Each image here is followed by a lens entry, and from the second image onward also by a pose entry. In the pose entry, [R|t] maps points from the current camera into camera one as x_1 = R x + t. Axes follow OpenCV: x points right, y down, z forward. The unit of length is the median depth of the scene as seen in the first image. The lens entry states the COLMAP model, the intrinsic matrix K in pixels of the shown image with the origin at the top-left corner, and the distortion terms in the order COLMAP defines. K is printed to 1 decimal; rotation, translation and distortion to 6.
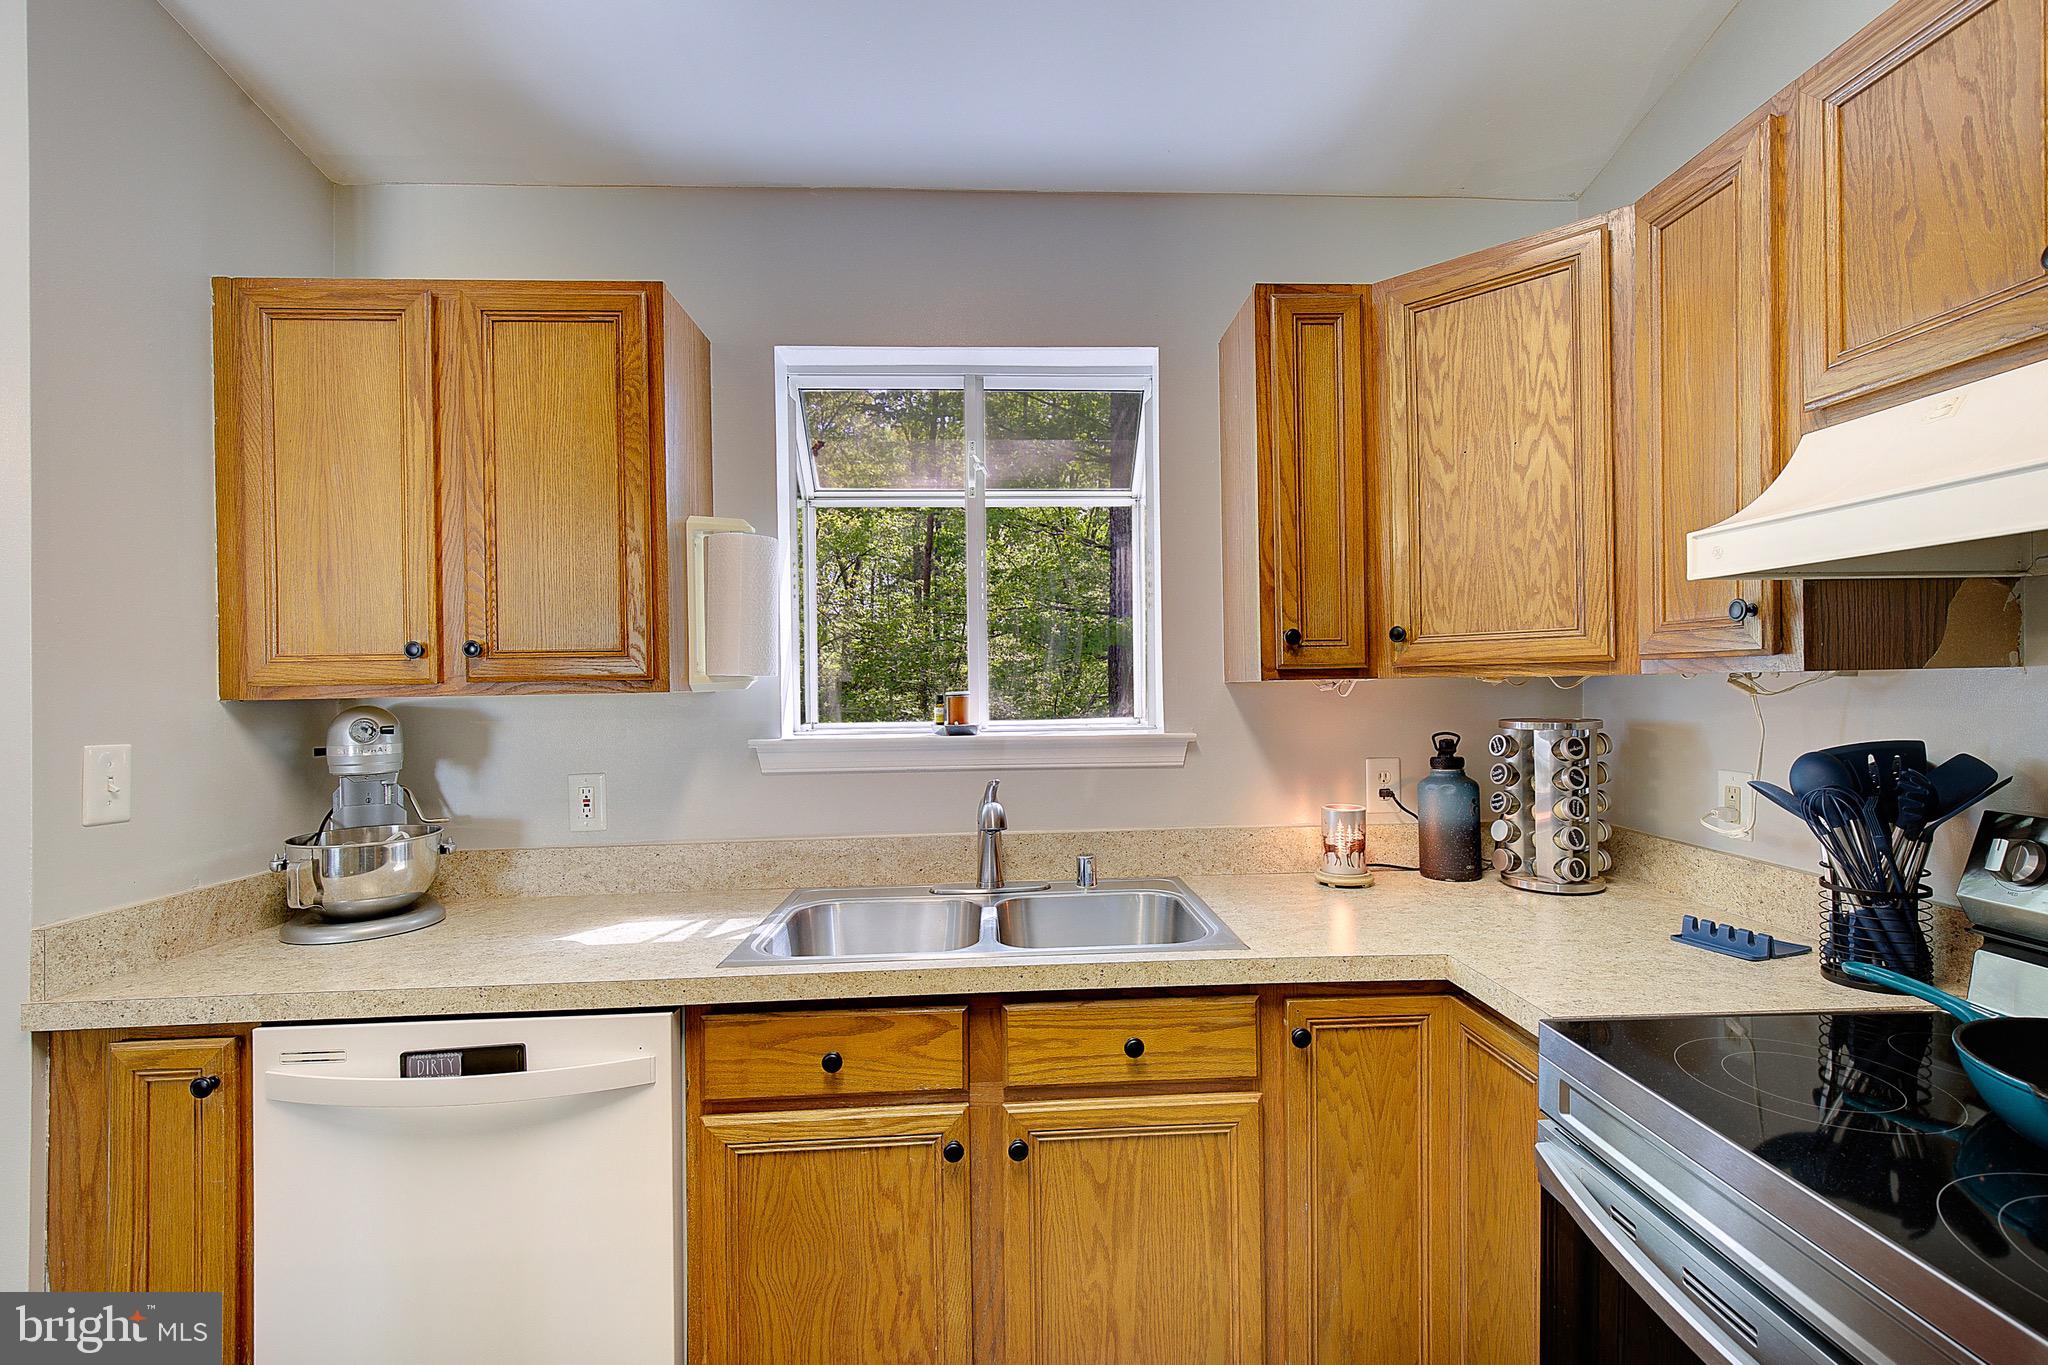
lens RADIAL K [[927.0, 0, 1028.4], [0, 927.0, 680.6], [0, 0, 1]] dist [0.003110, 0.001086]
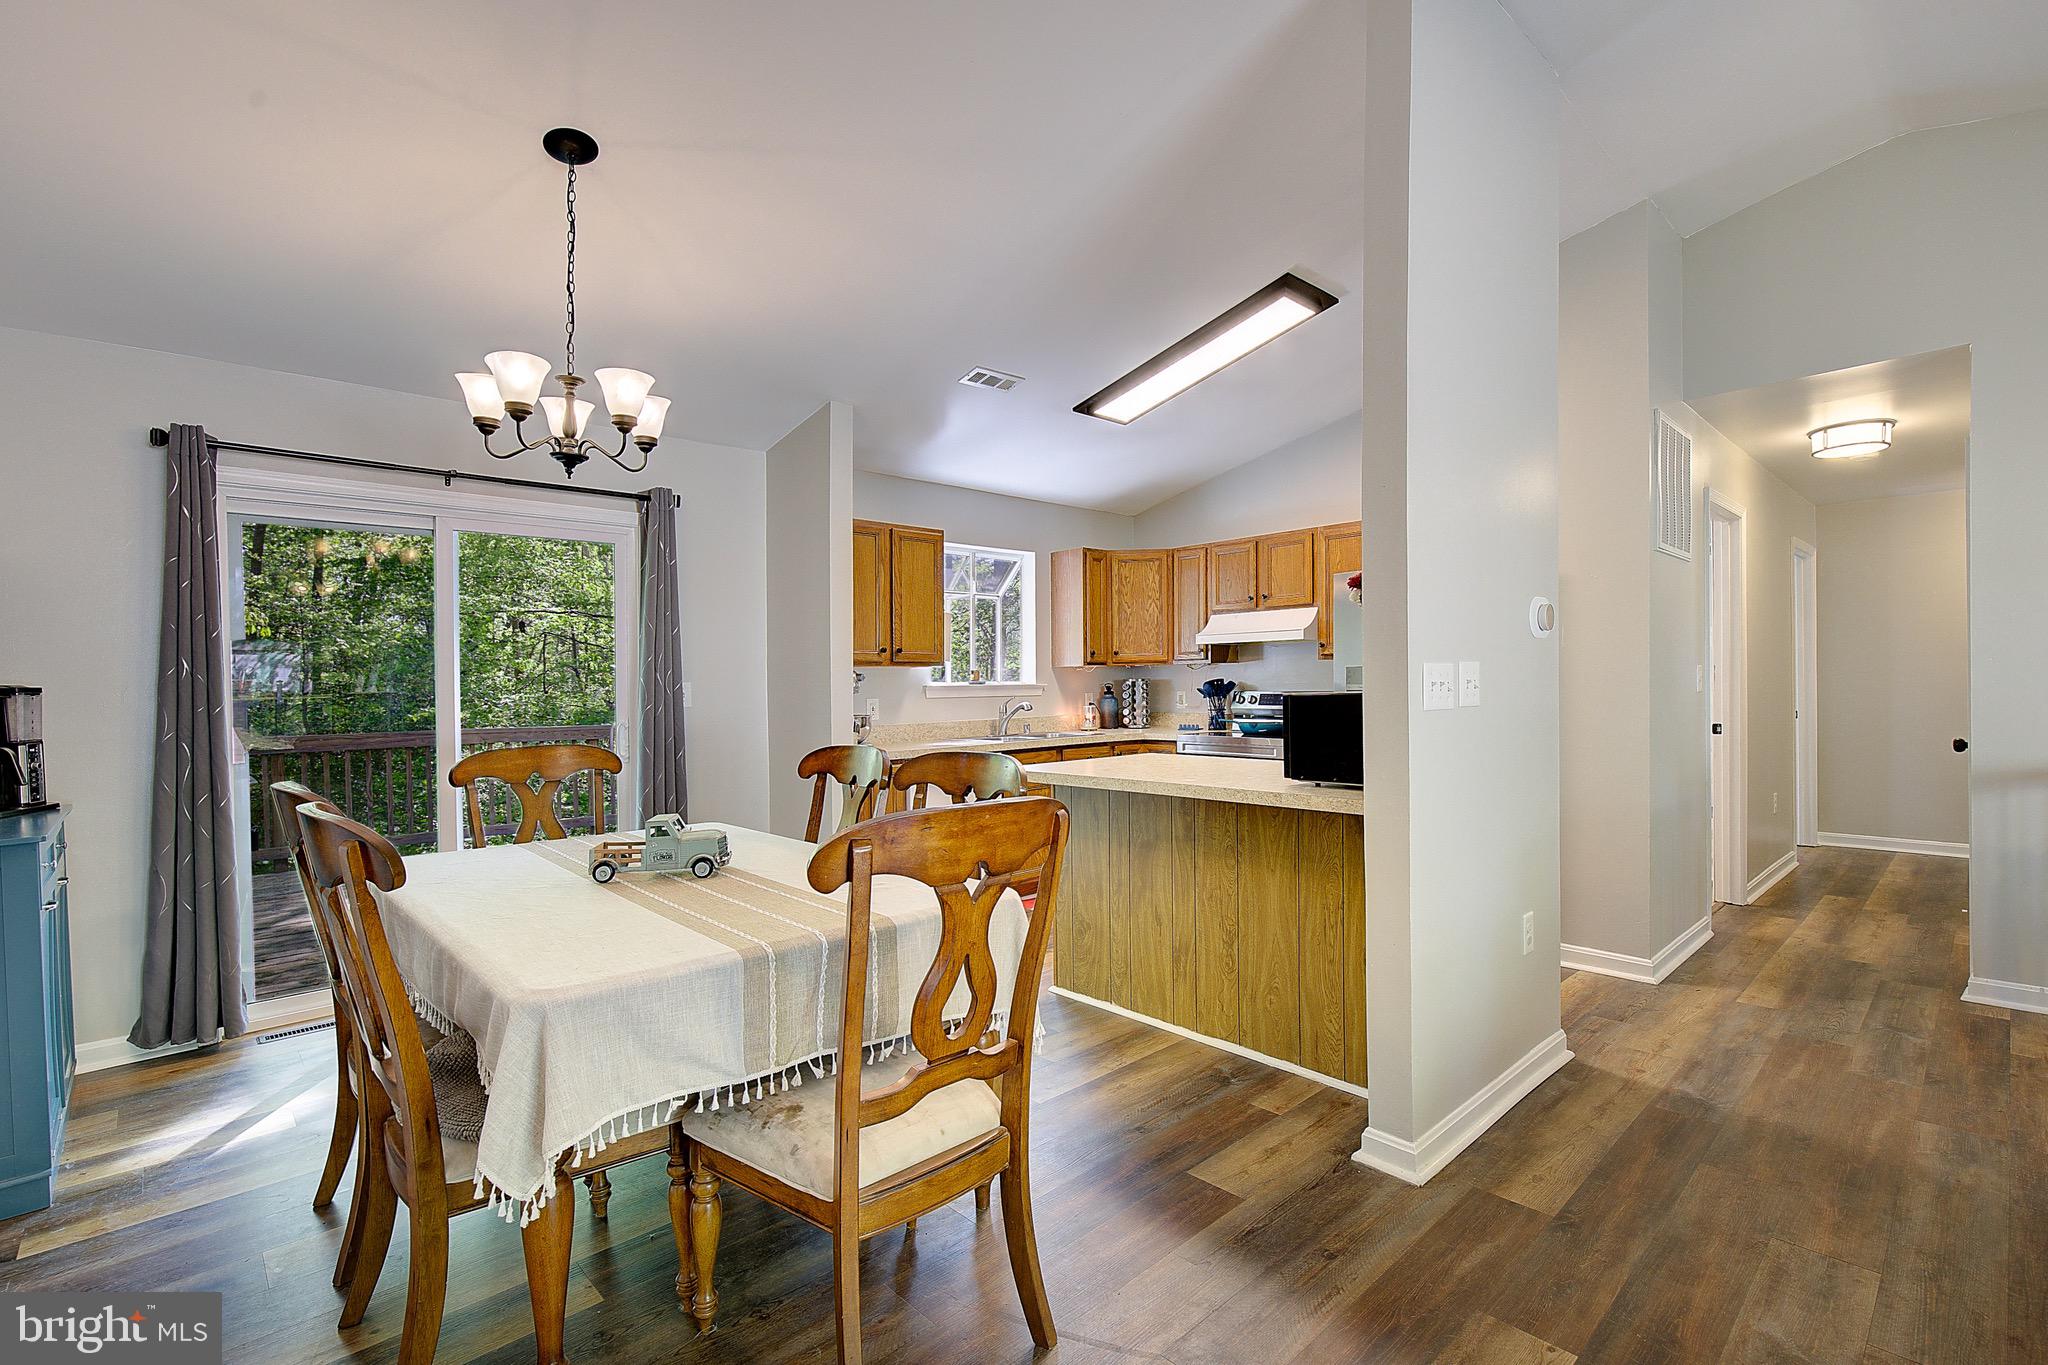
lens RADIAL K [[927.0, 0, 1037.1], [0, 927.0, 679.8], [0, 0, 1]] dist [0.003110, 0.001086]
pose [[0.766281, 0.008589, 0.642448, -2.172223], [-0.003519, 0.999952, -0.009172, 0.088964], [-0.642495, 0.004767, 0.766275, -1.561628]]
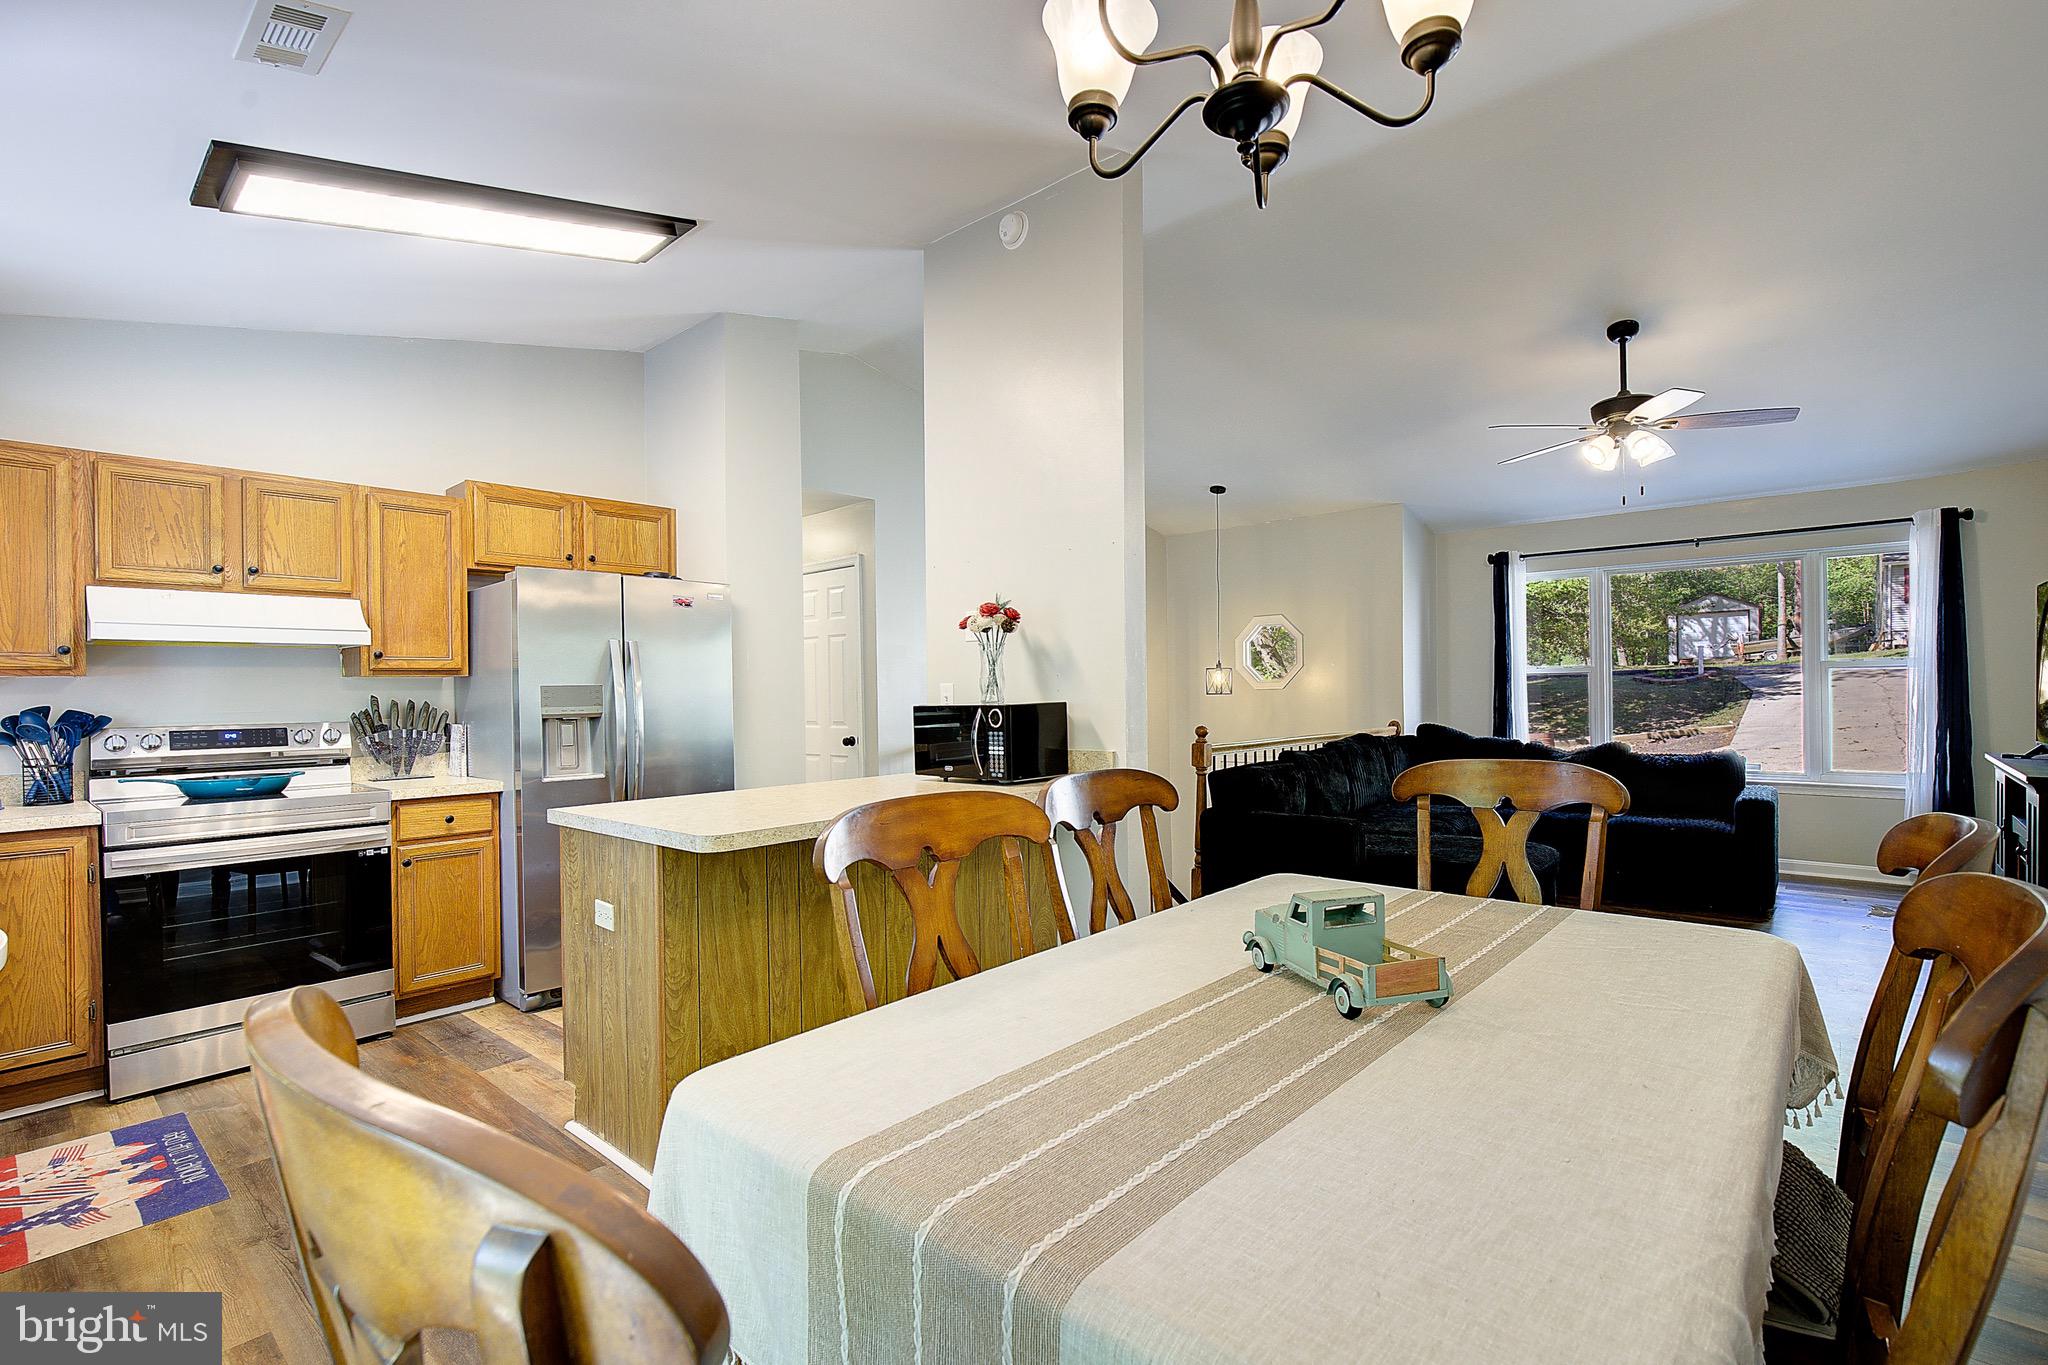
lens RADIAL K [[927.0, 0, 1039.9], [0, 927.0, 694.5], [0, 0, 1]] dist [0.003110, 0.001086]
pose [[-0.708630, 0.028409, 0.705009, -2.101008], [0.026096, 0.999561, -0.014049, 0.107458], [-0.705098, 0.008442, -0.709060, 0.712864]]
